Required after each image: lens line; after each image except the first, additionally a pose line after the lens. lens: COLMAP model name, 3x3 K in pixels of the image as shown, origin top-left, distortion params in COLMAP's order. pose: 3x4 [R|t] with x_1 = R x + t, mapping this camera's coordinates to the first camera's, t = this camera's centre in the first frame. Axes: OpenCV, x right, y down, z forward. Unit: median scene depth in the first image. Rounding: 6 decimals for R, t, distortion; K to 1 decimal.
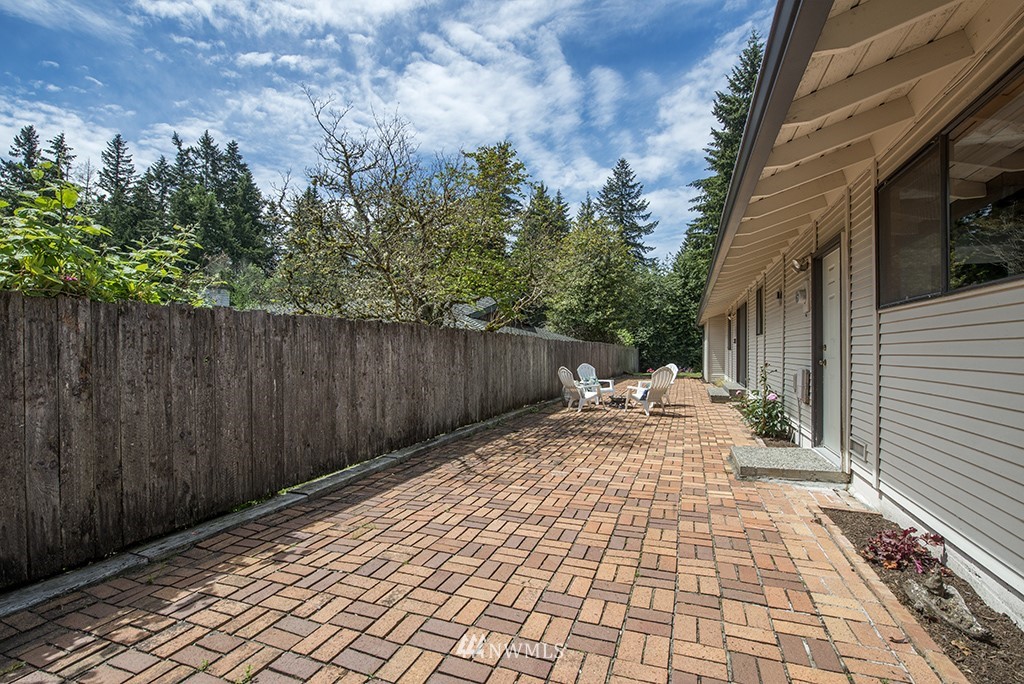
lens RADIAL K [[462.2, 0, 512.3], [0, 462.2, 348.1], [0, 0, 1]] dist [0.007548, 0.000041]
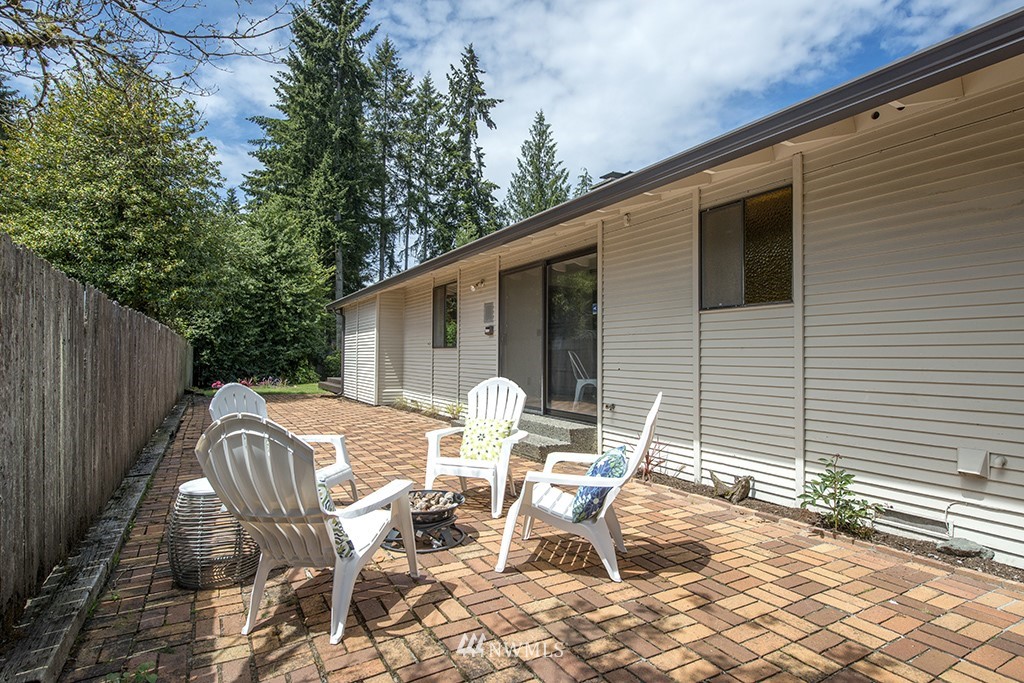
lens RADIAL K [[548.8, 0, 514.7], [0, 548.8, 346.4], [0, 0, 1]] dist [-0.007032, -0.001142]
pose [[0.638808, 0.019822, 0.769111, 0.004724], [-0.013777, 0.999802, -0.014325, 0.004563], [-0.769243, -0.001445, 0.638955, 0.253704]]
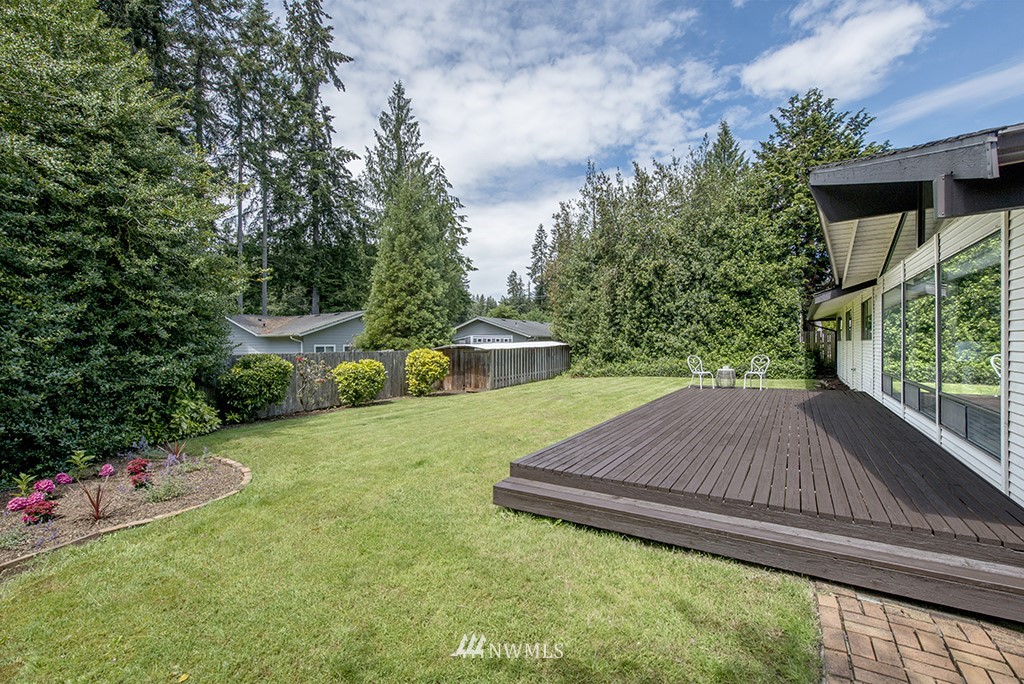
lens RADIAL K [[436.7, 0, 514.0], [0, 436.7, 352.9], [0, 0, 1]] dist [-0.001063, -0.000795]
pose [[0.186174, -0.017625, 0.982359, 0.192128], [0.009140, 0.999827, 0.016206, -0.004598], [-0.982474, 0.005961, 0.186303, 0.753827]]
